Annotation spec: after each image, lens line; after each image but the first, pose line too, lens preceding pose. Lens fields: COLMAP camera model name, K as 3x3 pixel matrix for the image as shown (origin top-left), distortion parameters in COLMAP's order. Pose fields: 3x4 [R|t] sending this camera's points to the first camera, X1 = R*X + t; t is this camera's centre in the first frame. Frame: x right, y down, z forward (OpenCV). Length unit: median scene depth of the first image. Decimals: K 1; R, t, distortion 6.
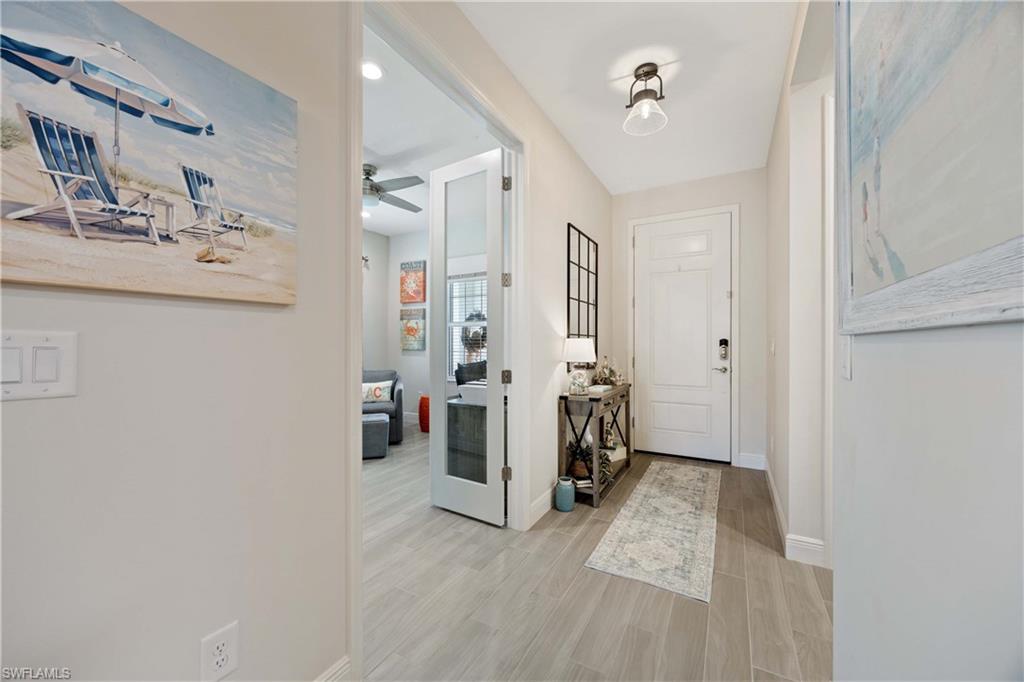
lens RADIAL K [[389.8, 0, 510.5], [0, 389.8, 338.3], [0, 0, 1]] dist [-0.002459, -0.000457]
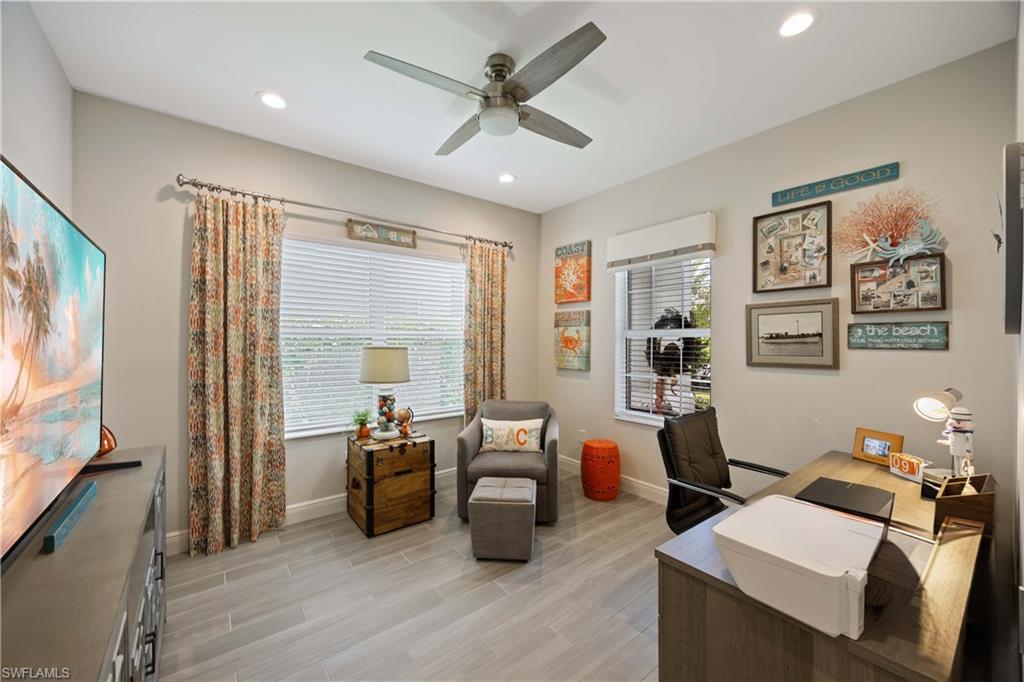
lens RADIAL K [[389.8, 0, 509.5], [0, 389.8, 340.2], [0, 0, 1]] dist [-0.002459, -0.000457]
pose [[0.924000, 0.002849, -0.382381, -0.089288], [-0.003544, 0.999993, -0.001111, -0.023192], [0.382375, 0.002382, 0.924004, 0.318829]]
